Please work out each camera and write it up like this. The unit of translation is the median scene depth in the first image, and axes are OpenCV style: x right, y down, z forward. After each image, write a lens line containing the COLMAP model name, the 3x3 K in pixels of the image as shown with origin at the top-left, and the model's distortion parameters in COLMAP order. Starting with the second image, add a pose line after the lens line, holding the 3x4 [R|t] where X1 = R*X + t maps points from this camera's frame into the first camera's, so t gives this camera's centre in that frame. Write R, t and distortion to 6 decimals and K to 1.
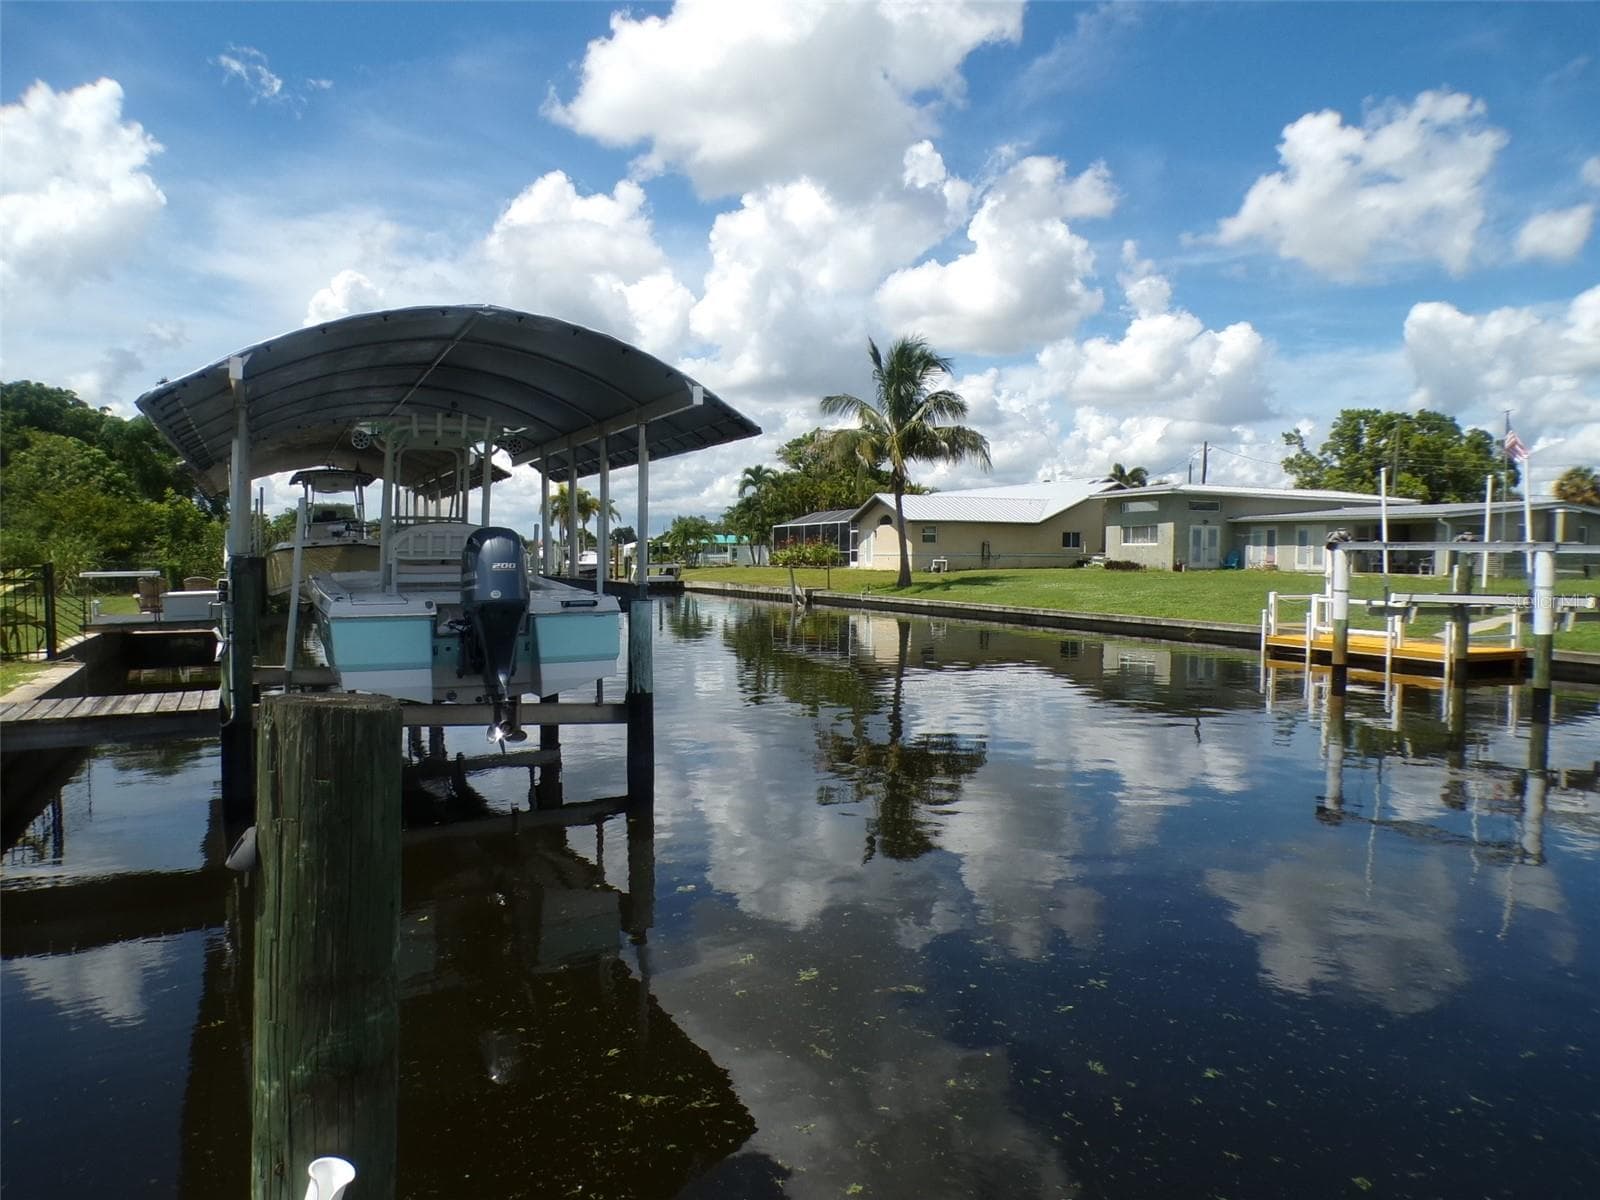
lens RADIAL K [[1091.5, 0, 801.0], [0, 1091.5, 605.5], [0, 0, 1]] dist [-0.054179, 0.029997]
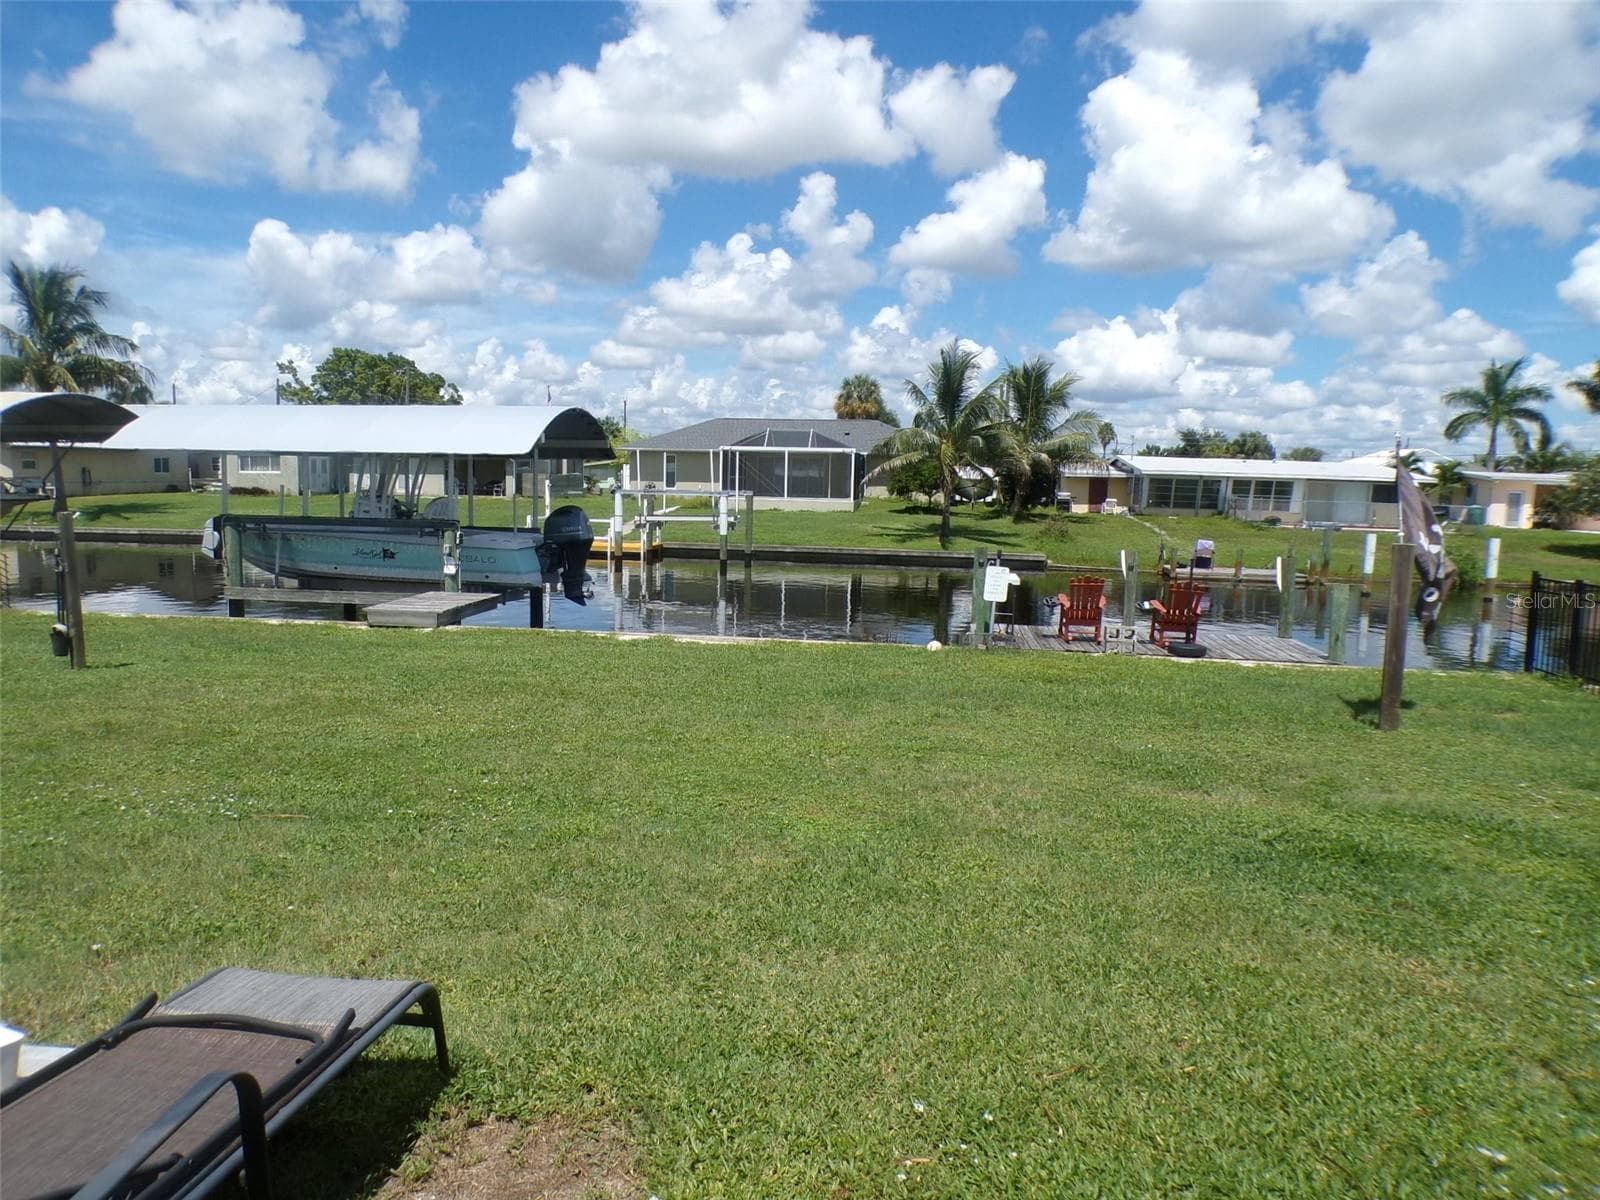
lens RADIAL K [[1091.5, 0, 811.4], [0, 1091.5, 605.9], [0, 0, 1]] dist [-0.054179, 0.029997]
pose [[0.550417, -0.097271, 0.829204, -0.280127], [0.027272, 0.994754, 0.098589, -0.010914], [-0.834444, -0.031651, 0.550183, -0.093188]]
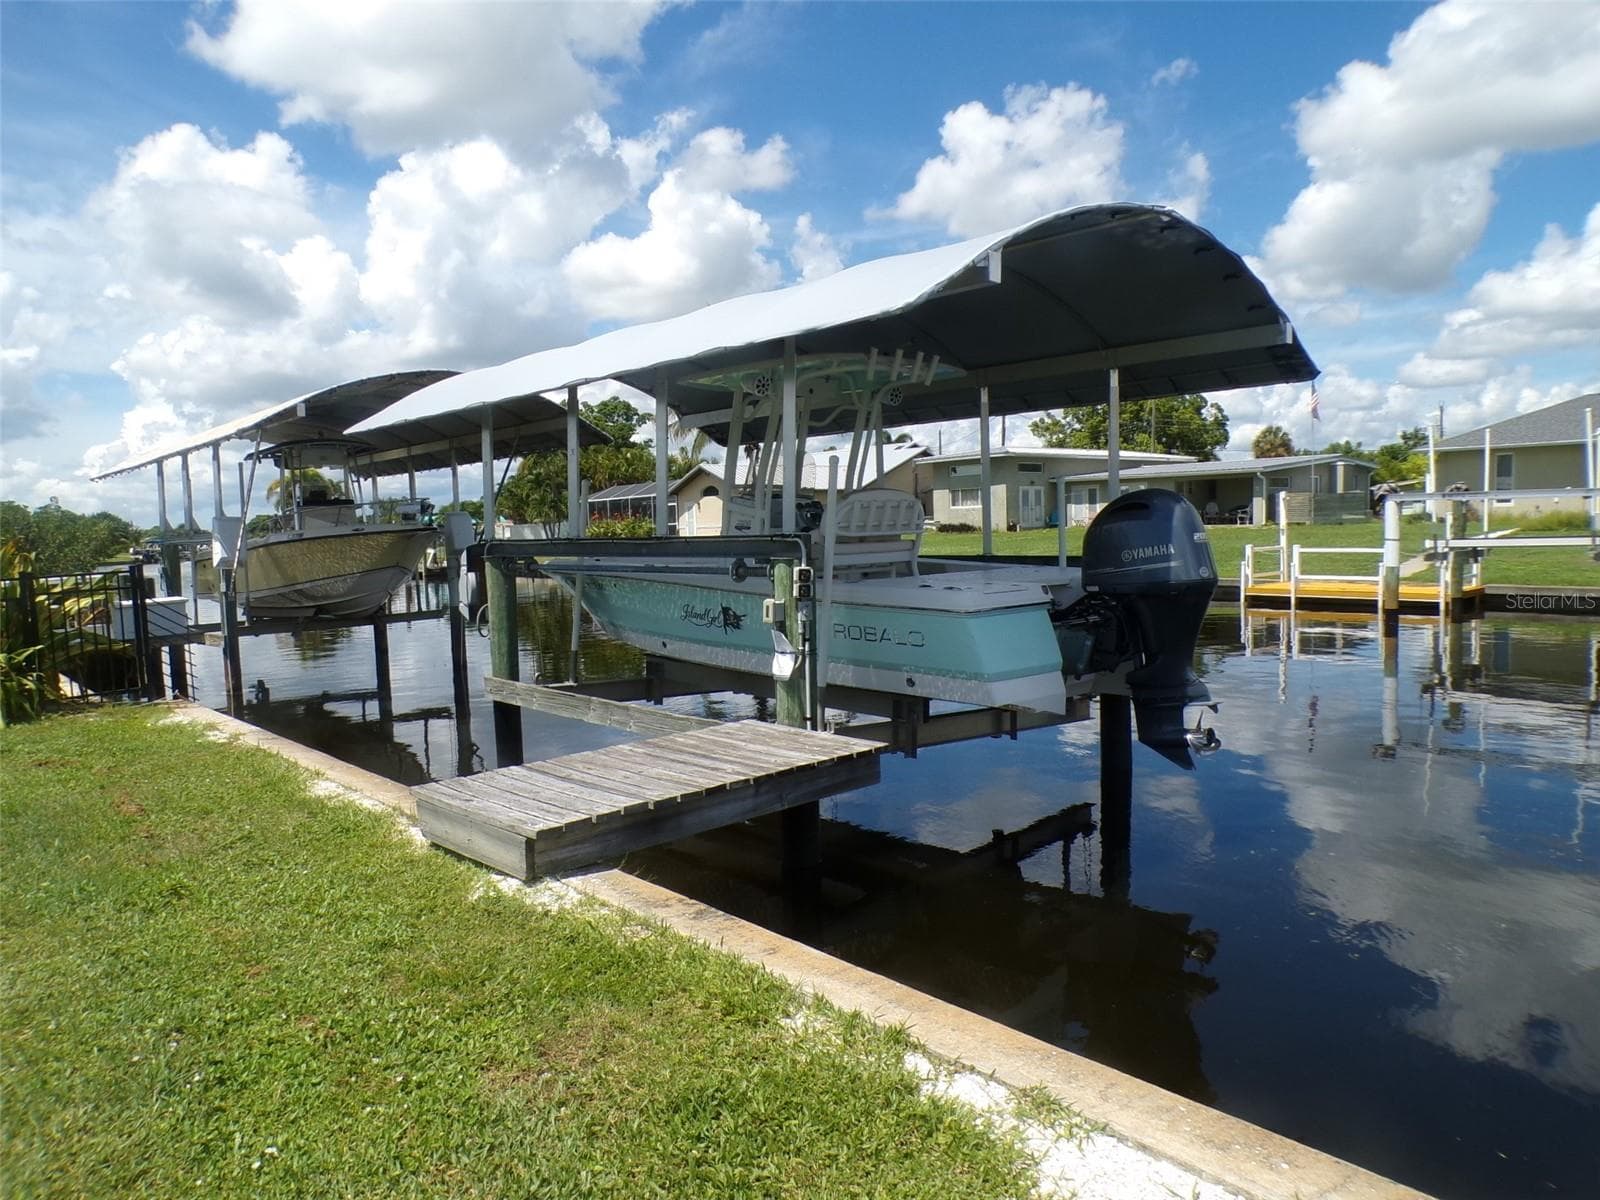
lens RADIAL K [[1091.5, 0, 783.5], [0, 1091.5, 607.4], [0, 0, 1]] dist [-0.054179, 0.029997]
pose [[0.963462, -0.057572, 0.261584, -0.116485], [0.050648, 0.998167, 0.033140, -0.003835], [-0.263012, -0.018681, 0.964612, 0.045413]]
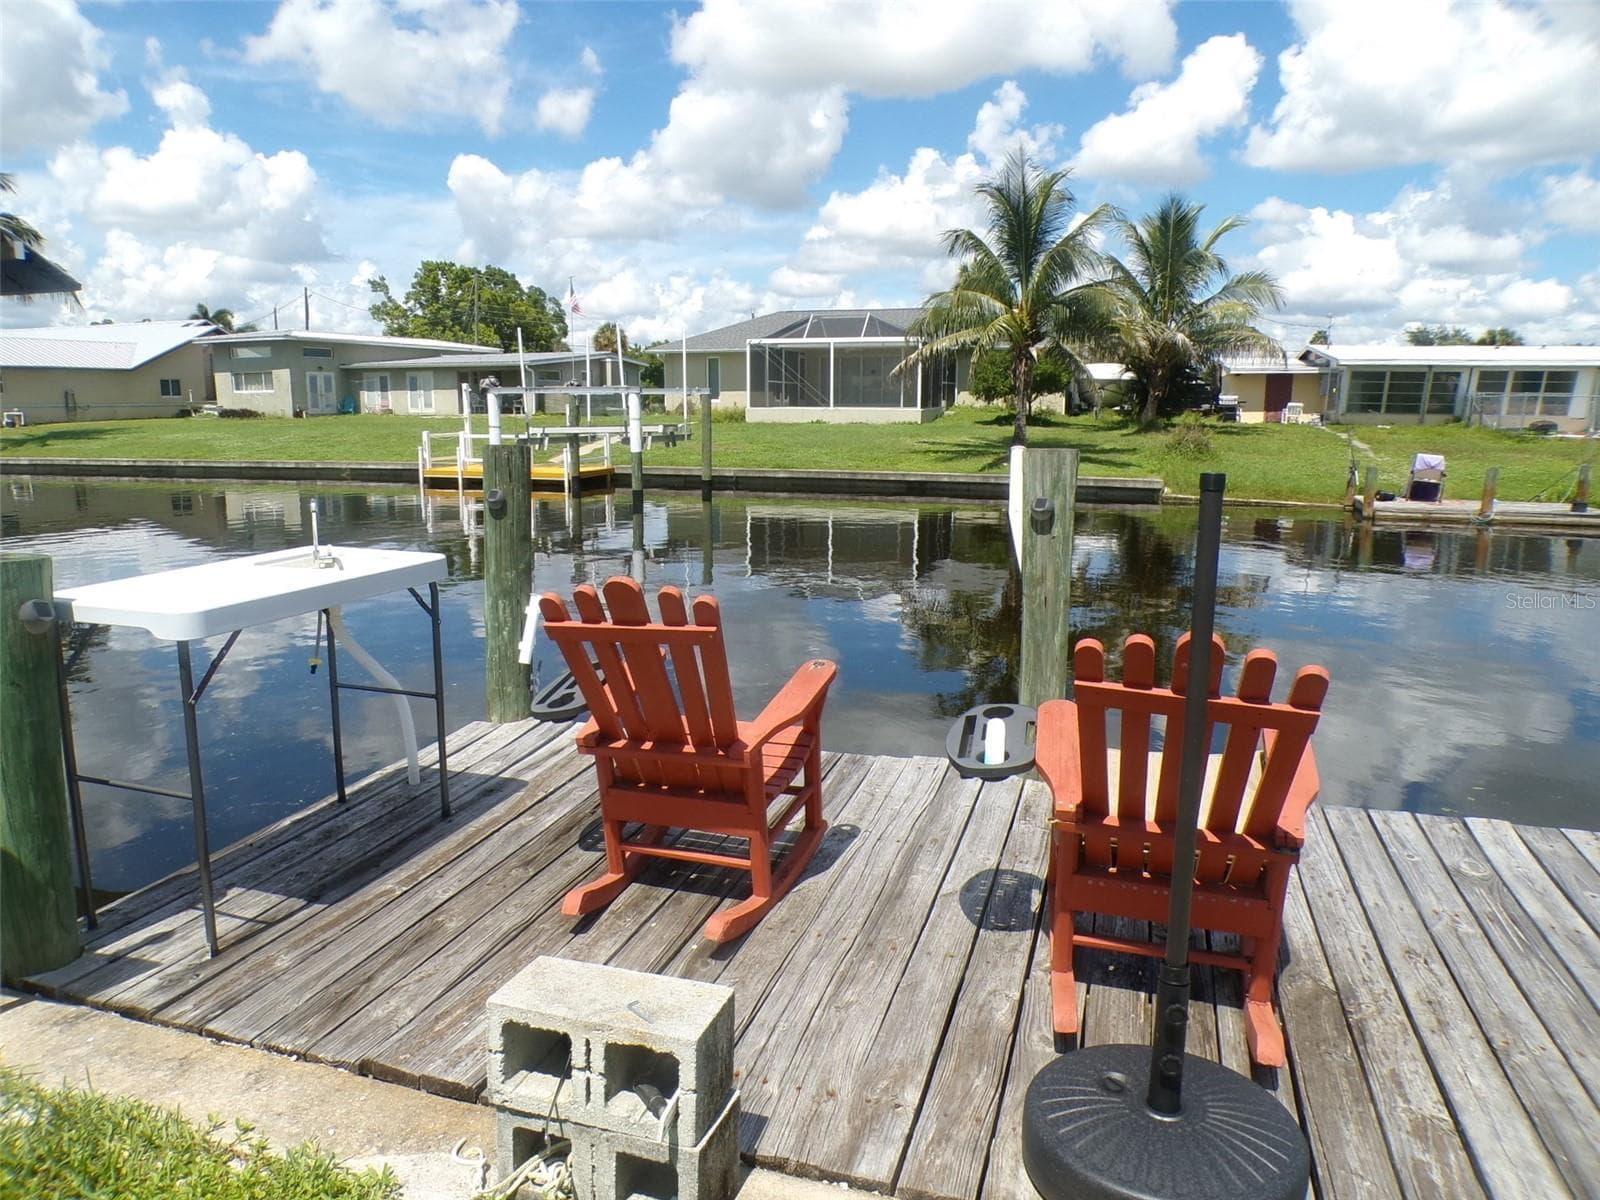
lens RADIAL K [[1091.5, 0, 793.1], [0, 1091.5, 601.1], [0, 0, 1]] dist [-0.054179, 0.029997]
pose [[0.697605, -0.139820, 0.702707, -0.054600], [0.043304, 0.987209, 0.153439, 0.002700], [-0.715172, -0.076610, 0.694737, -0.042378]]
